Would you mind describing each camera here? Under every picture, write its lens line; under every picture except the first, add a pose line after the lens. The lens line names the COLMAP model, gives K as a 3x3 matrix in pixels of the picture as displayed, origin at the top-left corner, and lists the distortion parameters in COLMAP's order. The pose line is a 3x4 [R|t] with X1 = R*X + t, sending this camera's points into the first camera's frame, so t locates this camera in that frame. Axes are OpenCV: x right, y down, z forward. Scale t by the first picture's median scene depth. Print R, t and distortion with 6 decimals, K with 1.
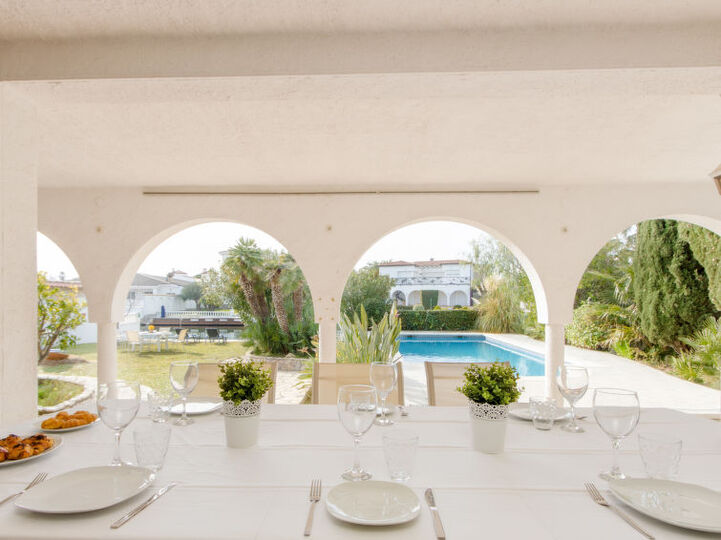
lens RADIAL K [[425.2, 0, 356.0], [0, 425.2, 293.2], [0, 0, 1]] dist [-0.008681, 0.002922]
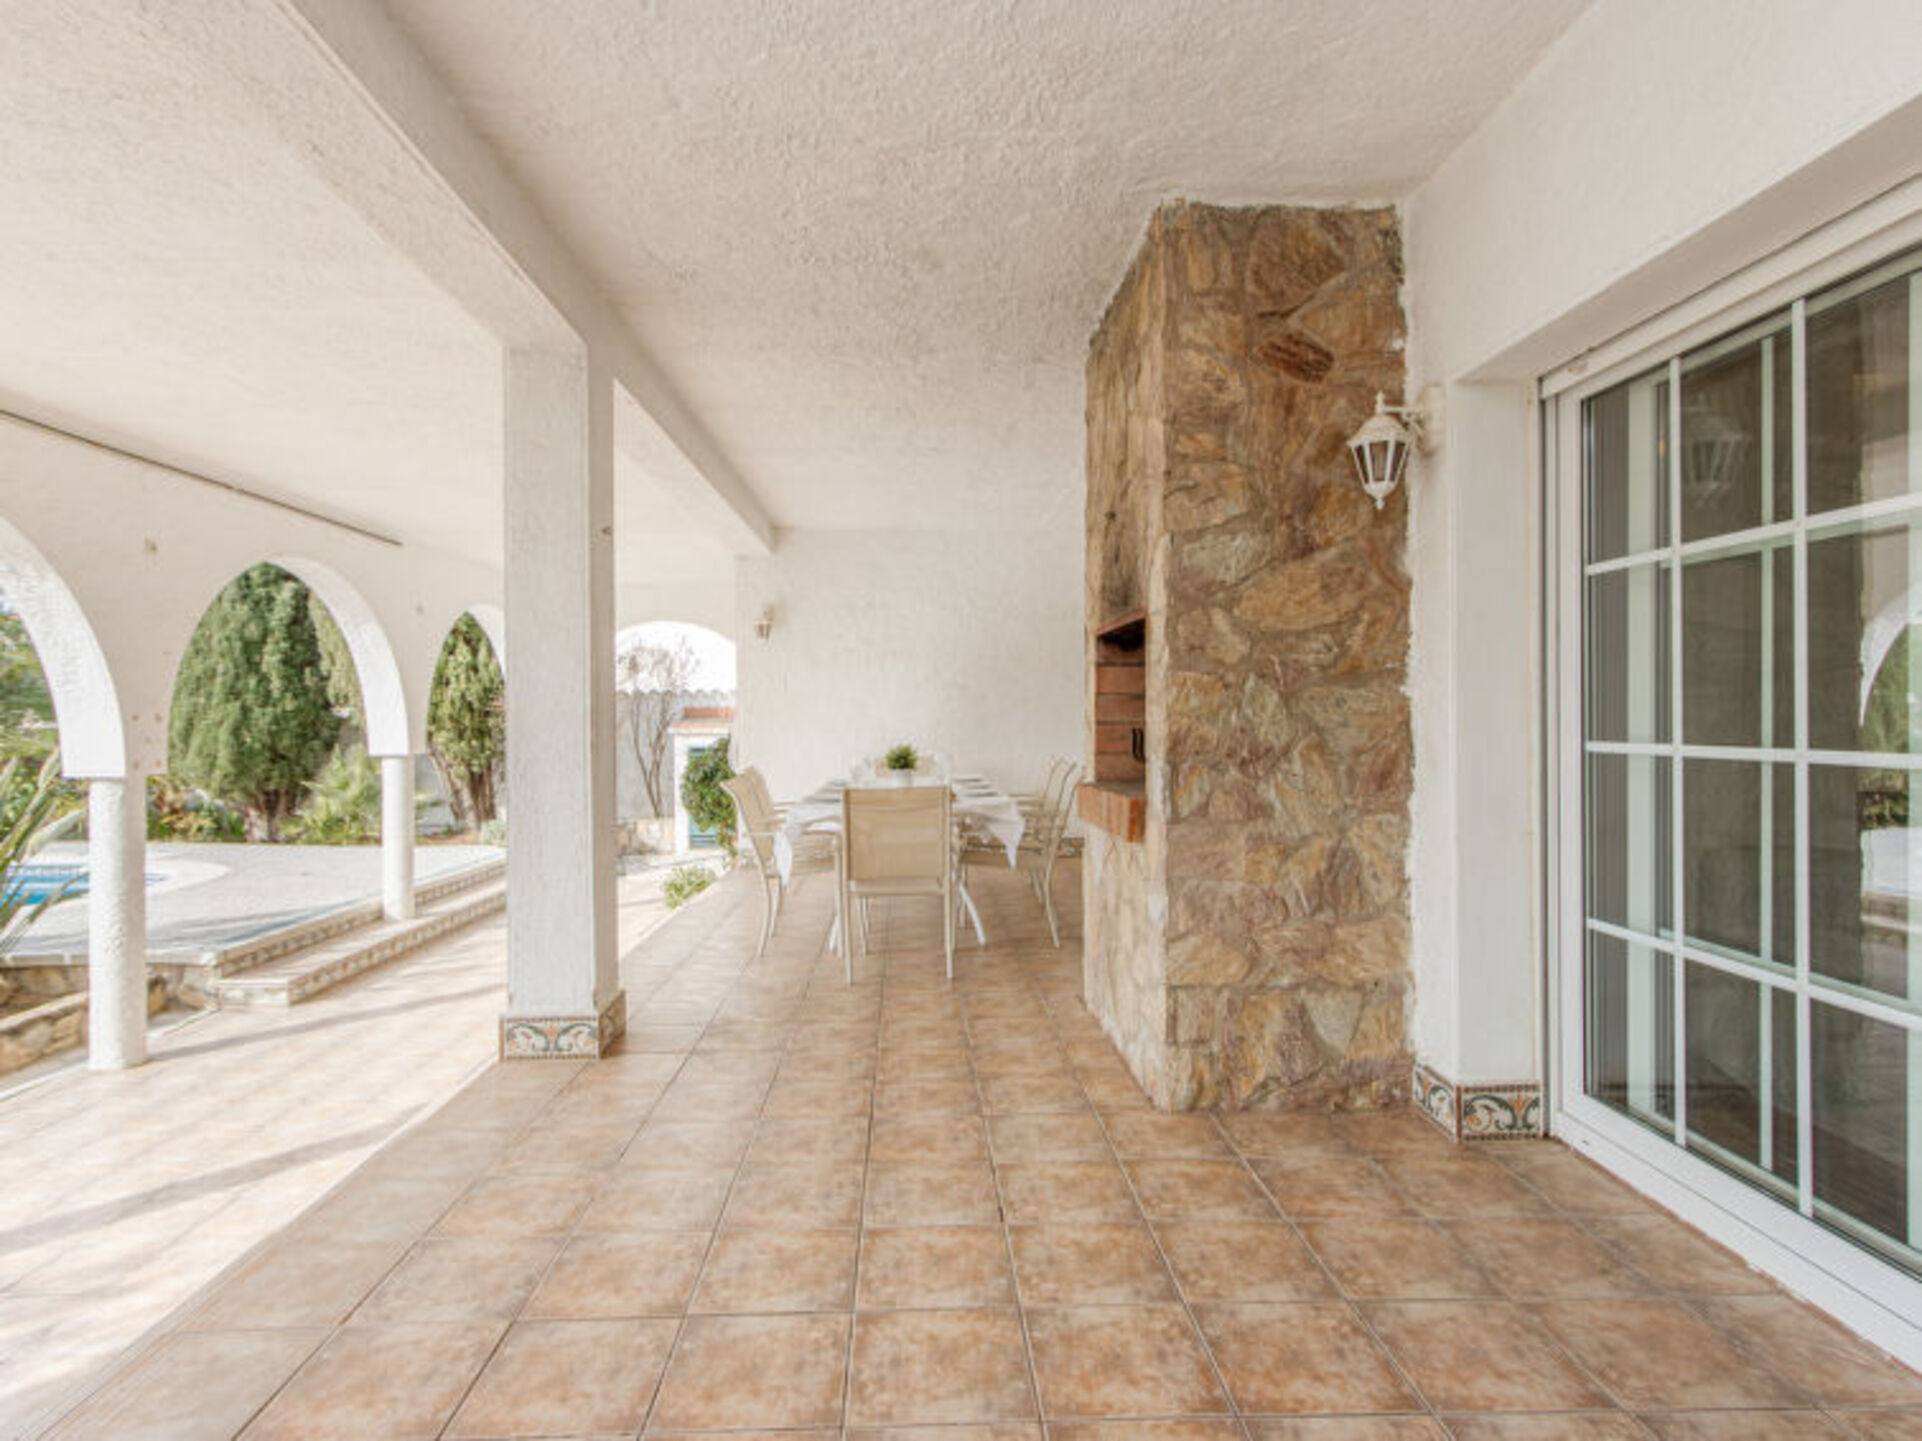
lens RADIAL K [[1047.6, 0, 961.2], [0, 1047.6, 723.9], [0, 0, 1]] dist [0.002523, -0.000498]
pose [[-0.052635, -0.004954, 0.998602, -0.695033], [-0.008194, 0.999956, 0.004529, 0.009076], [-0.998580, -0.007944, -0.052673, 0.143609]]
